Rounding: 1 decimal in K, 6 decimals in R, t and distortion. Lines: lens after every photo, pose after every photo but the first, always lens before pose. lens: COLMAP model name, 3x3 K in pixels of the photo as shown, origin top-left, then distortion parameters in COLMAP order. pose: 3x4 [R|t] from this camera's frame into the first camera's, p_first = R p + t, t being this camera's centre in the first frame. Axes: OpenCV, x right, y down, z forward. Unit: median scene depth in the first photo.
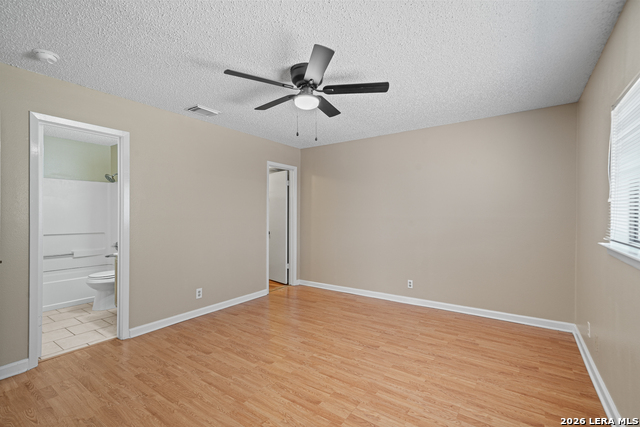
lens RADIAL K [[294.2, 0, 315.4], [0, 294.2, 212.4], [0, 0, 1]] dist [0.011130, -0.000300]
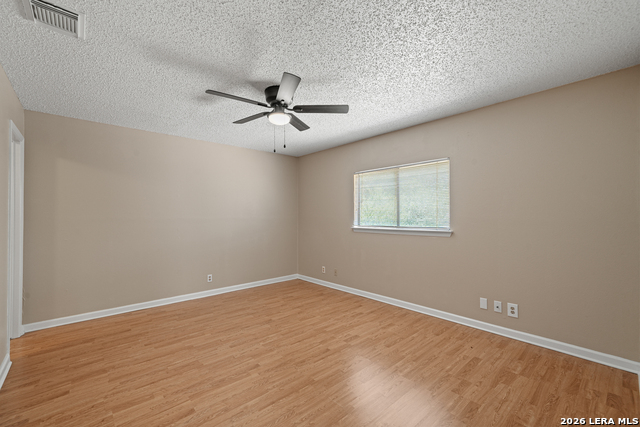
lens RADIAL K [[268.9, 0, 325.1], [0, 268.9, 215.2], [0, 0, 1]] dist [0.008423, 0.001443]
pose [[0.219465, 0.001968, 0.975618, -0.852038], [-0.003041, 0.999994, -0.001333, 0.002092], [-0.975616, -0.002674, 0.219470, 0.497951]]
